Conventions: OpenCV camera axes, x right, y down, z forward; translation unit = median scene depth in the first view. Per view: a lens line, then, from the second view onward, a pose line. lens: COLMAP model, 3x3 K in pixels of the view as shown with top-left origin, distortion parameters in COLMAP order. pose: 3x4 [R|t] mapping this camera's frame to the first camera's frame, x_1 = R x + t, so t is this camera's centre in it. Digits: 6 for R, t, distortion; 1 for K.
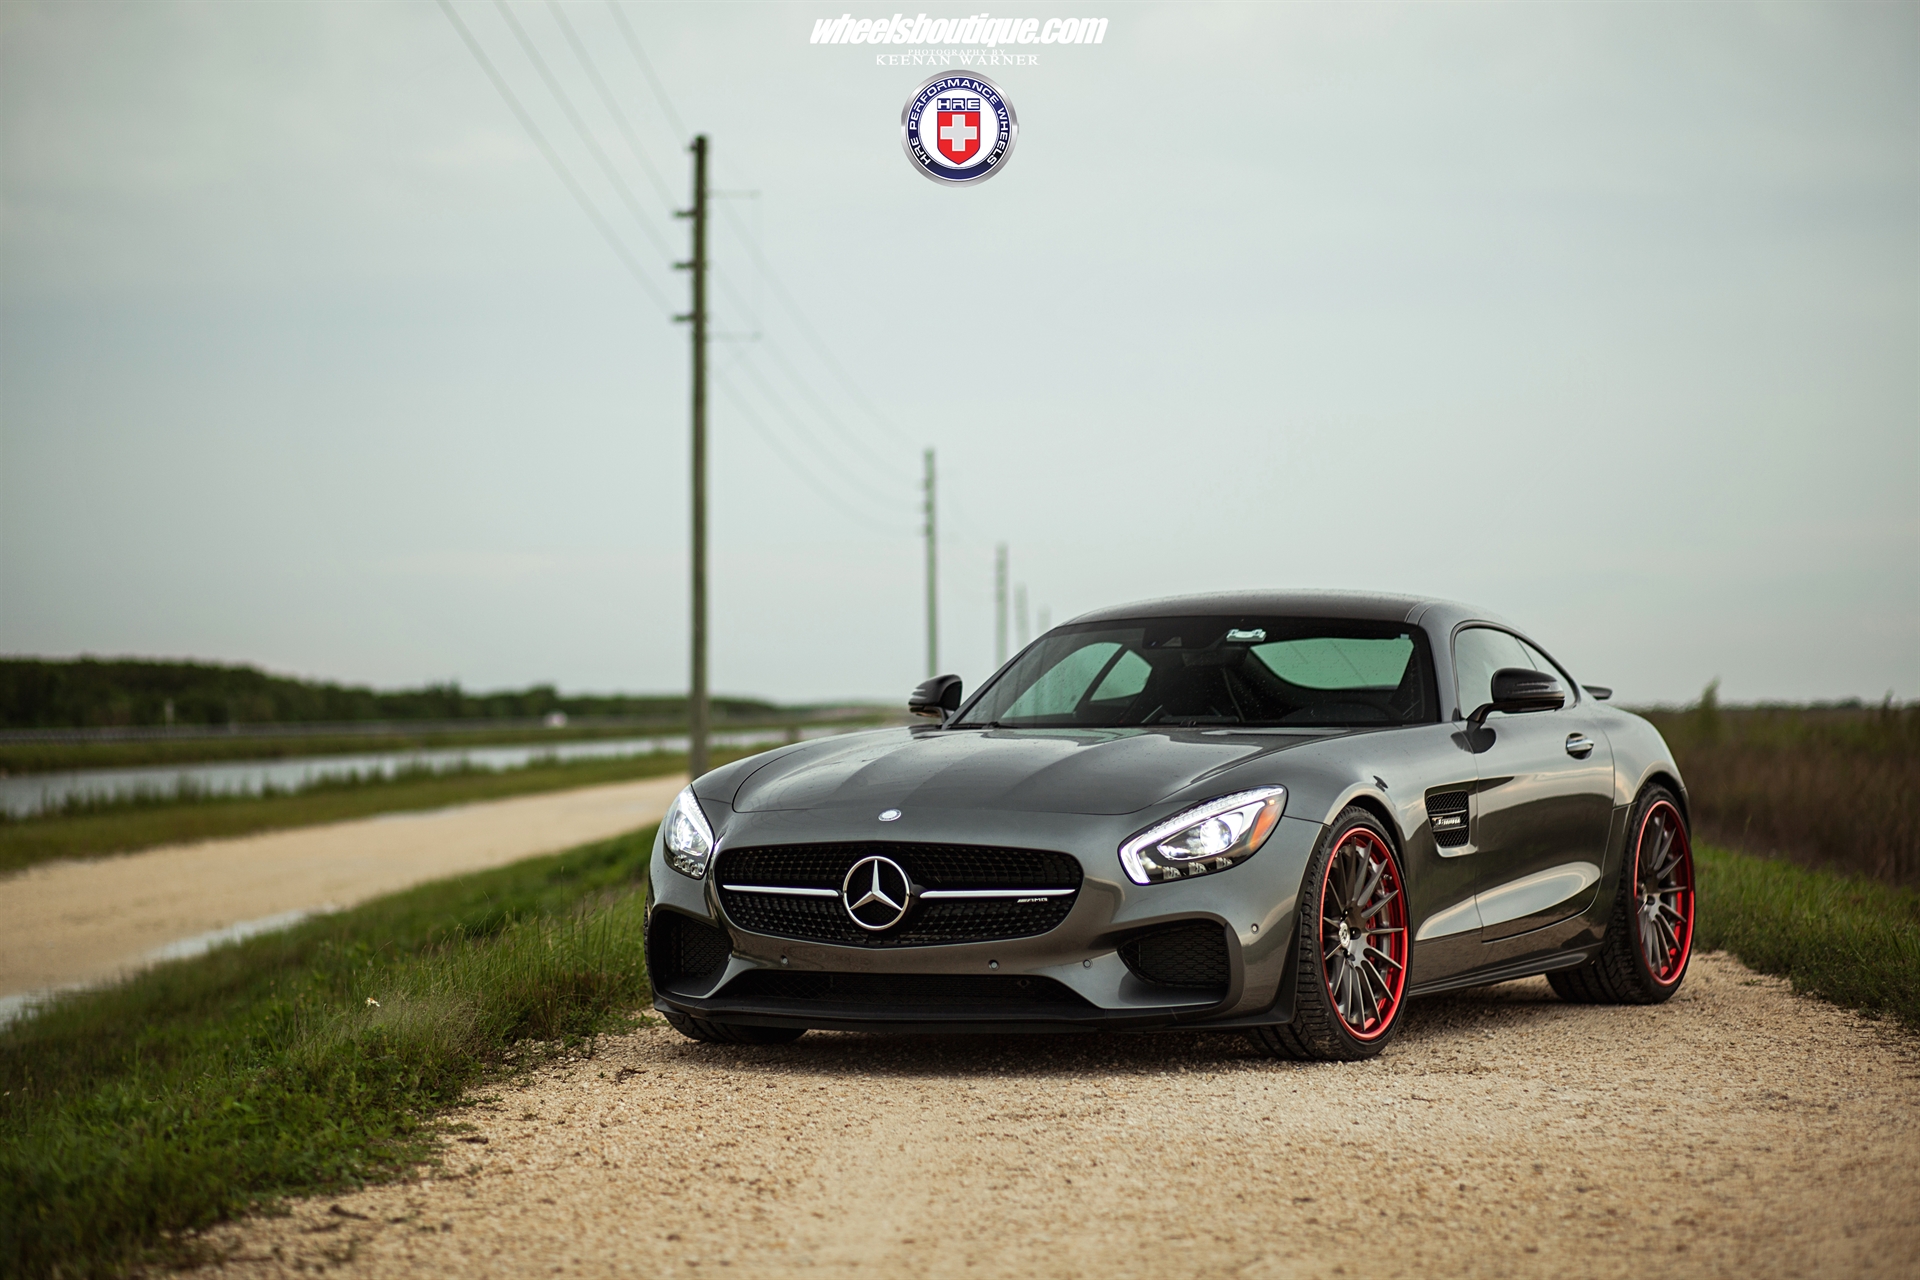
lens RADIAL K [[4418.6, 0, 960.0], [0, 4418.6, 640.0], [0, 0, 1]] dist [-0.049410, -0.186440]
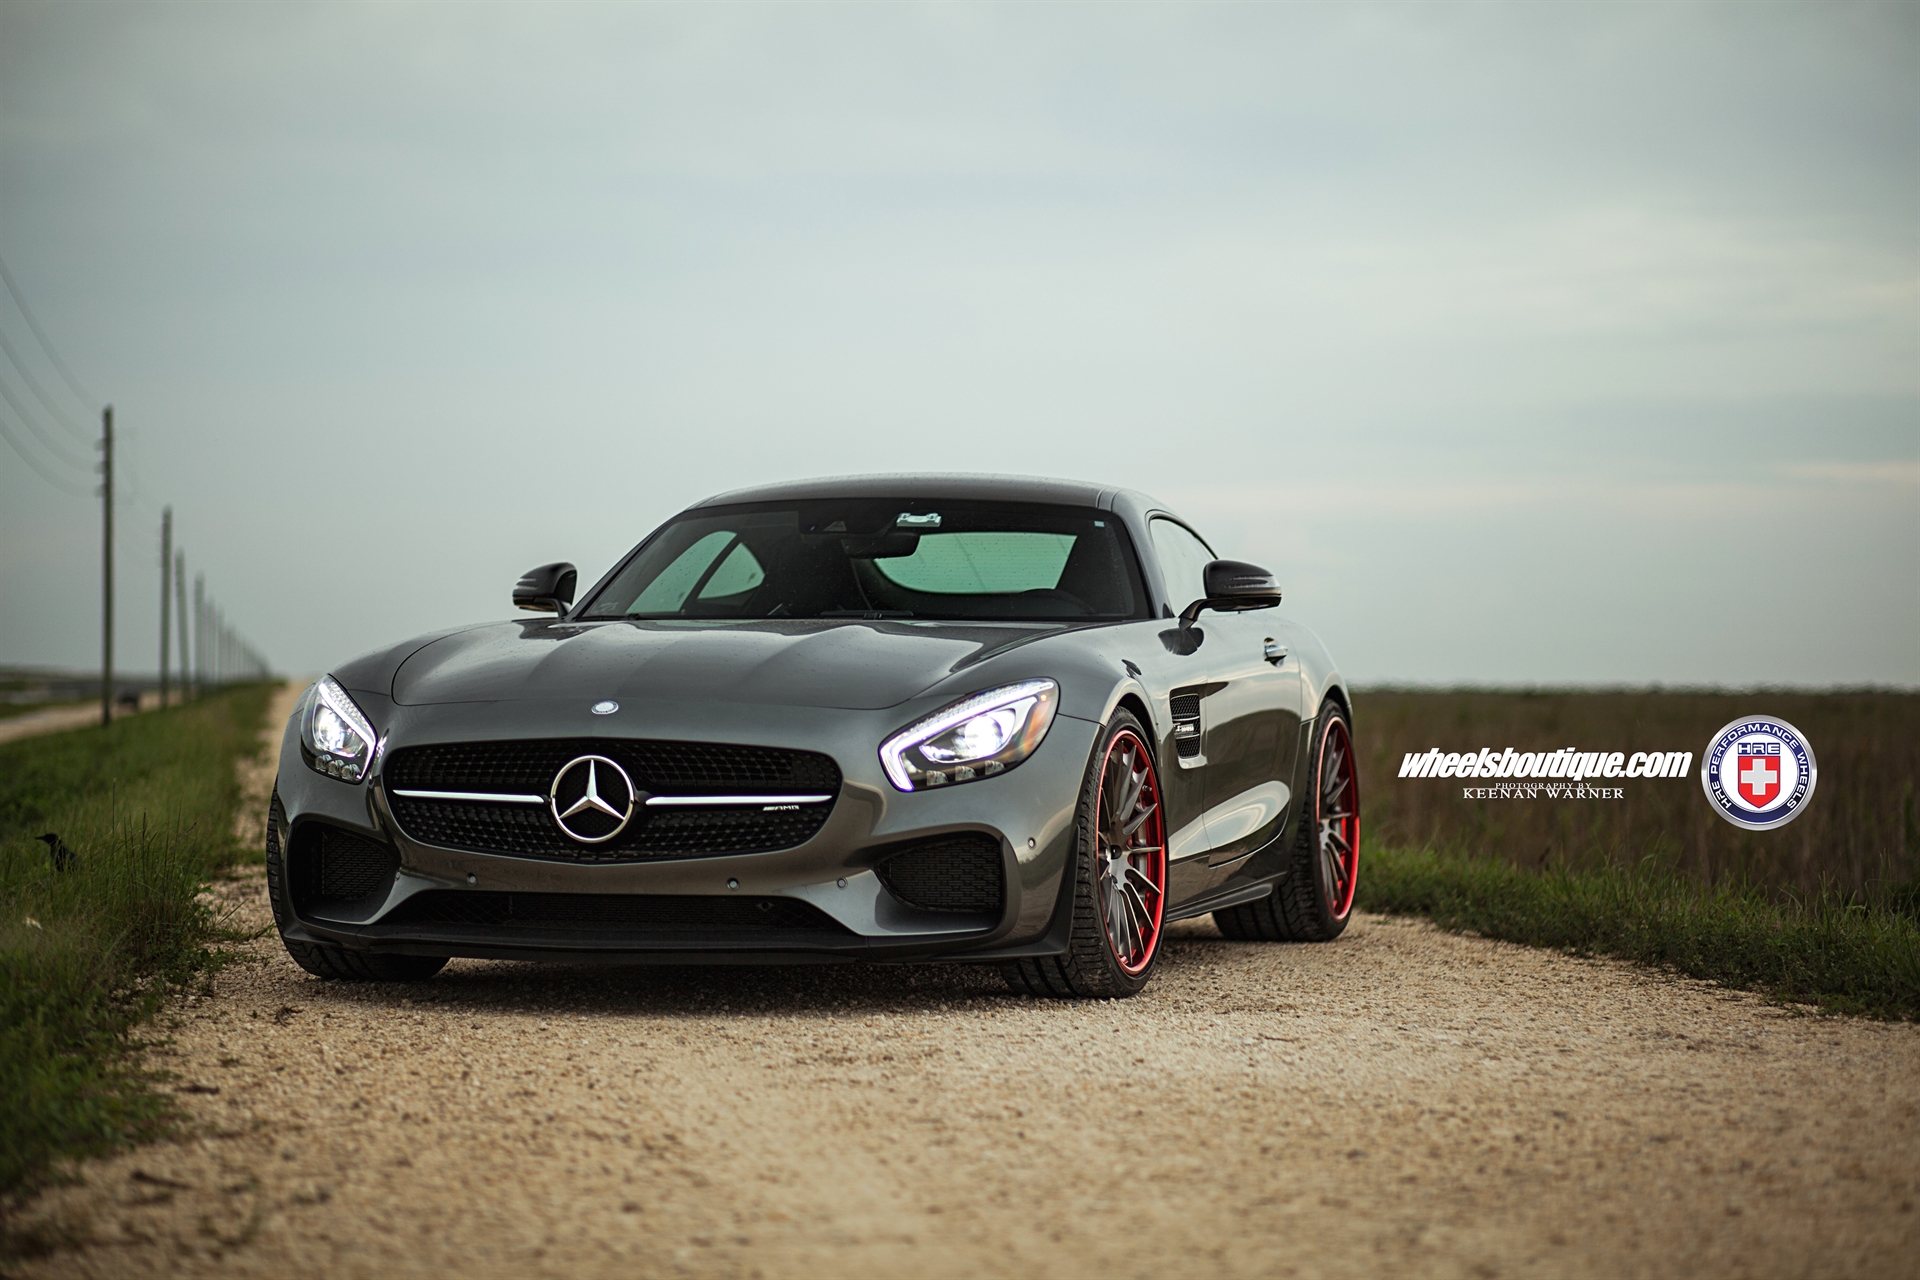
lens RADIAL K [[4418.6, 0, 960.0], [0, 4418.6, 640.0], [0, 0, 1]] dist [-0.049410, -0.186440]
pose [[0.983147, 0.014093, 0.182271, -0.101790], [-0.015505, 0.999860, 0.006327, 0.019936], [-0.182157, -0.009047, 0.983228, 0.152662]]
